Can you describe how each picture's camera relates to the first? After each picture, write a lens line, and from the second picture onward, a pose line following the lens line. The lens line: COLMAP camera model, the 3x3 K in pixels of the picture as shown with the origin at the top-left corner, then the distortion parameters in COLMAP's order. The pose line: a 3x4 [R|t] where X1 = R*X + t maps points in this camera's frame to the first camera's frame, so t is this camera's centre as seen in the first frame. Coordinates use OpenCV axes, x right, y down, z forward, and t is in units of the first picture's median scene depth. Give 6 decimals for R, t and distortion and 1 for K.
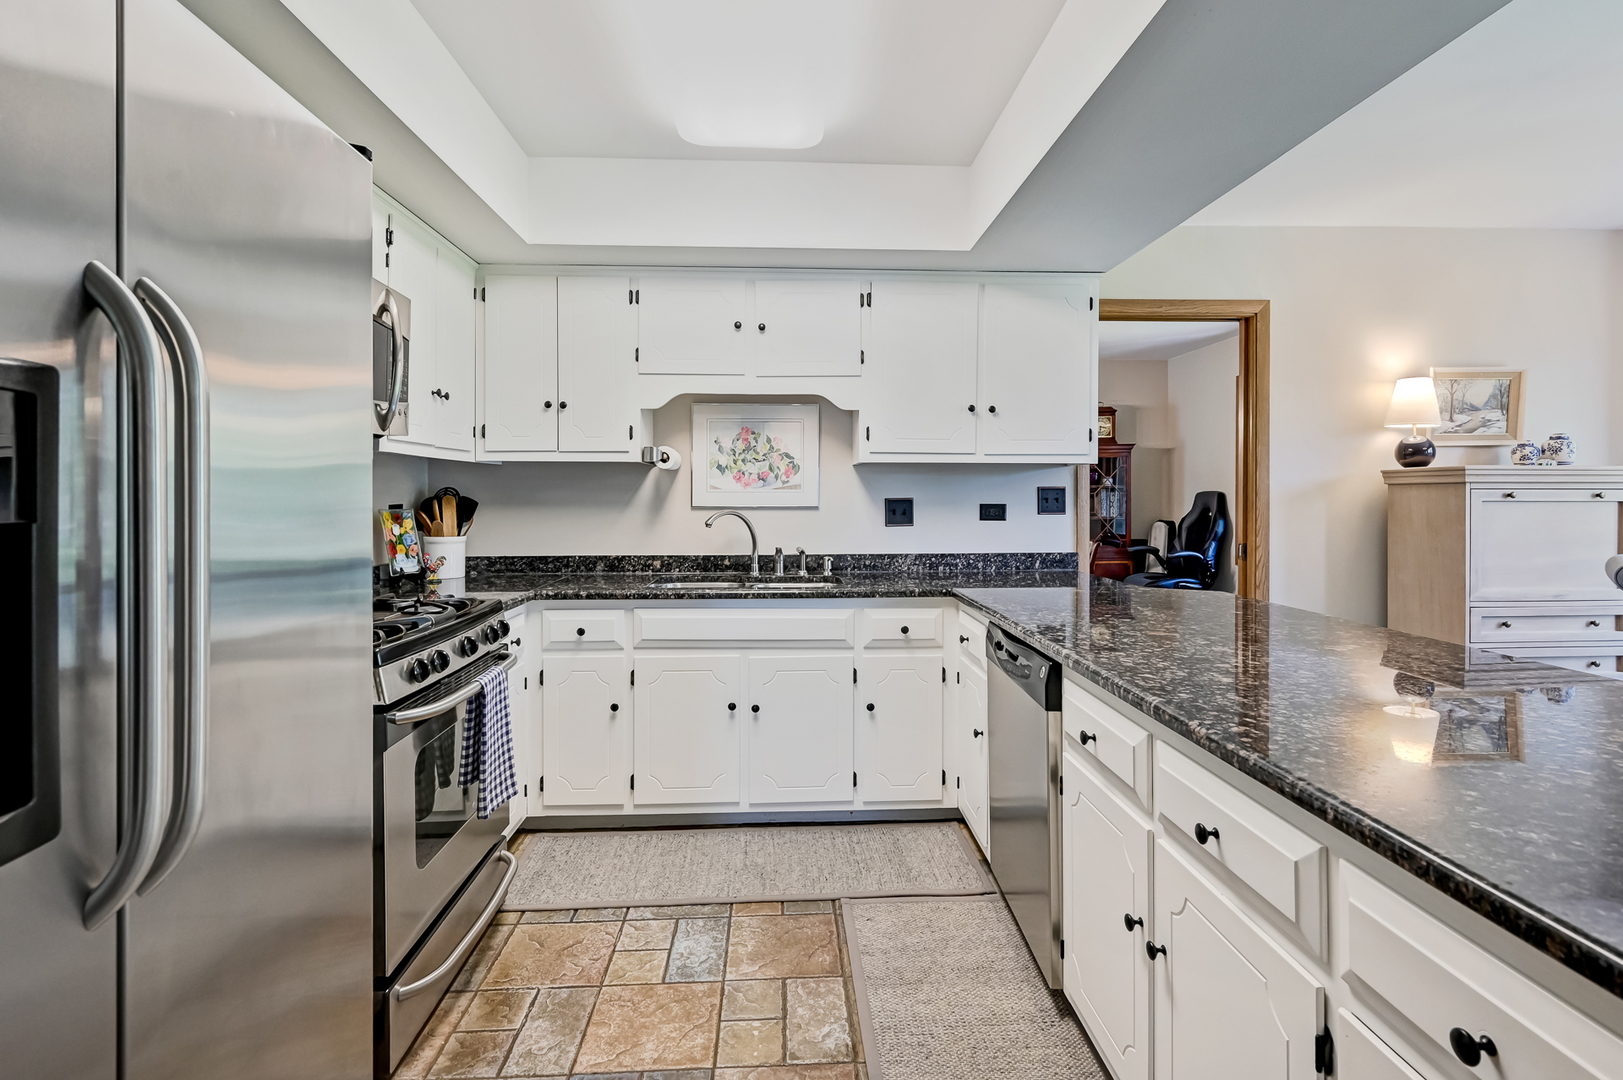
lens RADIAL K [[808.1, 0, 832.9], [0, 808.1, 494.3], [0, 0, 1]] dist [0.000619, 0.001078]
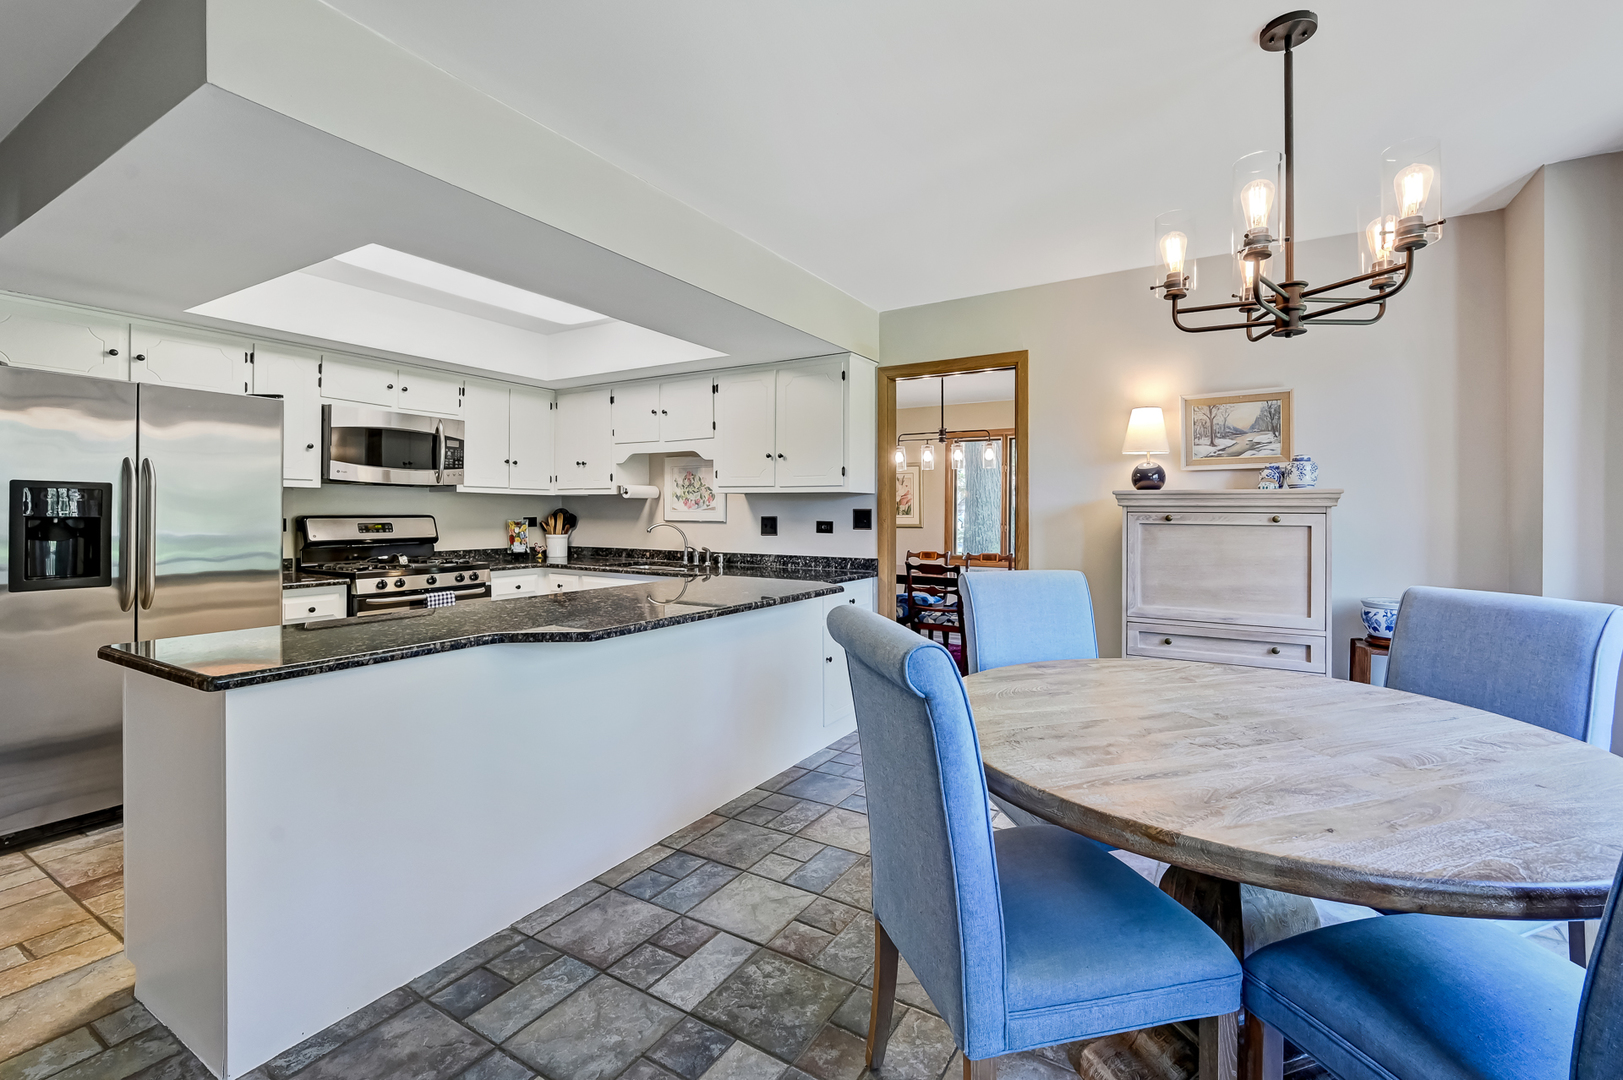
lens RADIAL K [[718.6, 0, 844.6], [0, 718.6, 511.1], [0, 0, 1]] dist [0.000418, 0.000163]
pose [[0.829334, 0.004566, -0.558735, 1.004614], [-0.006349, 0.999979, -0.001251, -0.004586], [0.558717, 0.004585, 0.829345, -0.009592]]
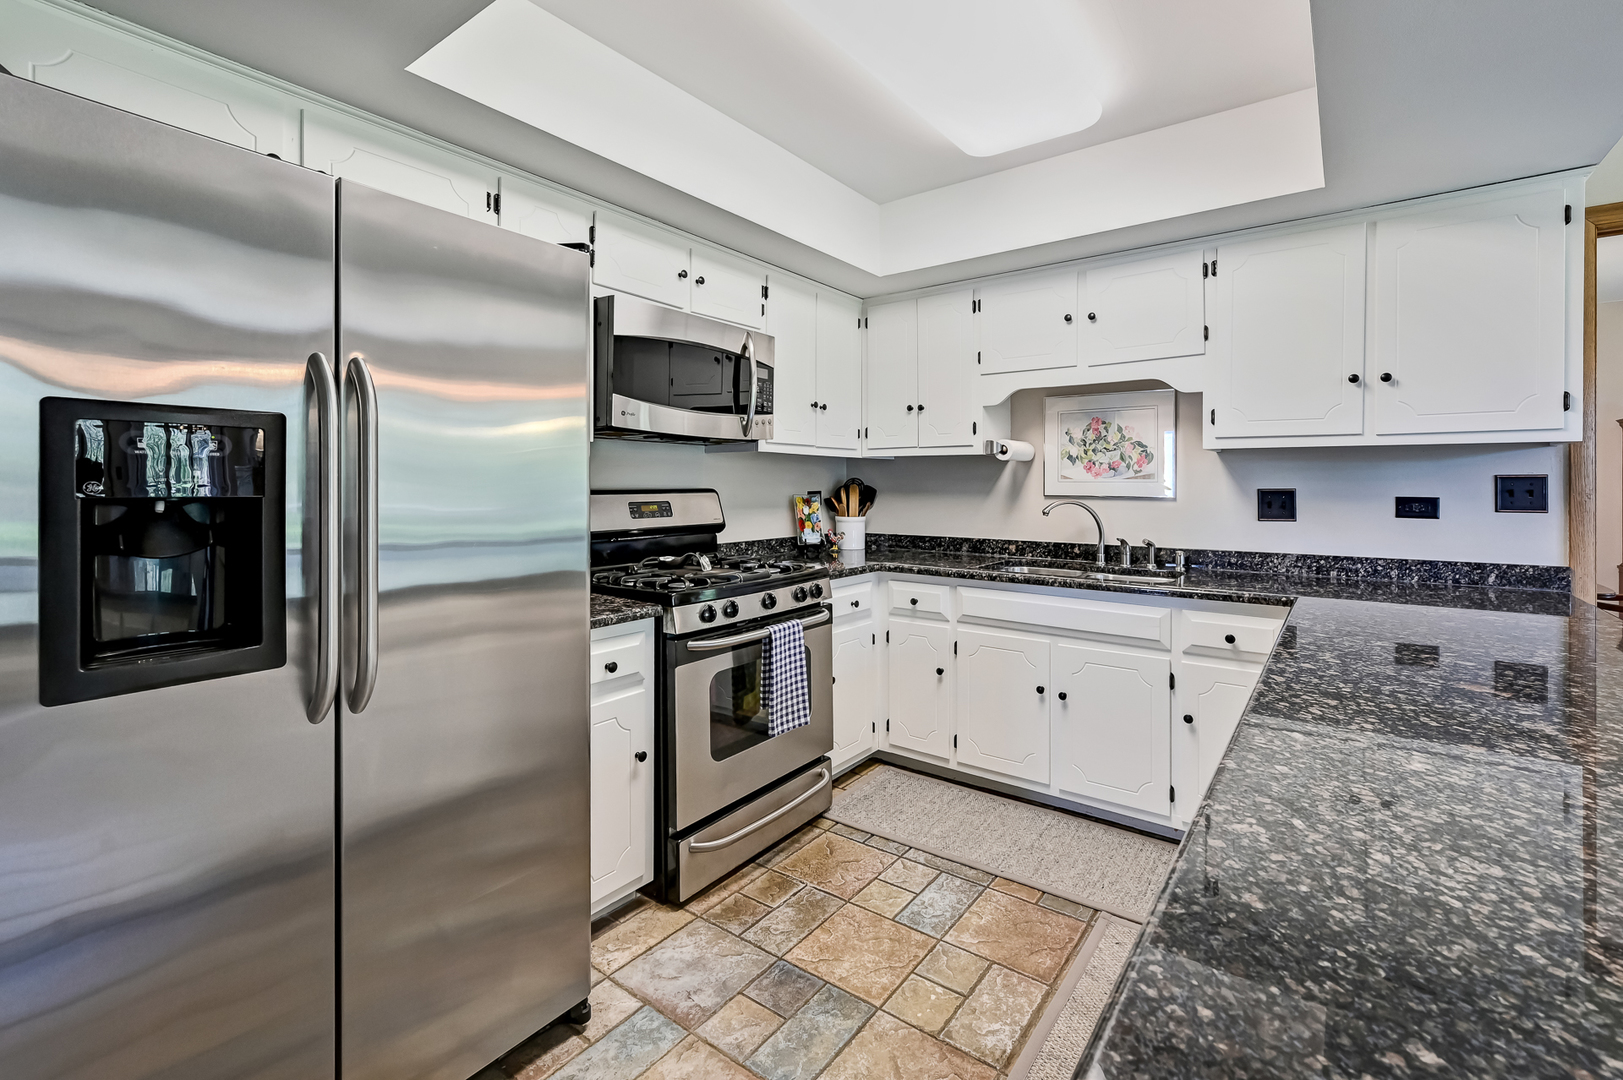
lens RADIAL K [[718.6, 0, 841.4], [0, 718.6, 483.7], [0, 0, 1]] dist [0.000418, 0.000163]
pose [[0.772577, 0.002208, -0.634917, 0.228753], [-0.002251, 0.999997, 0.000738, -0.000550], [0.634917, 0.000859, 0.772580, 0.115036]]
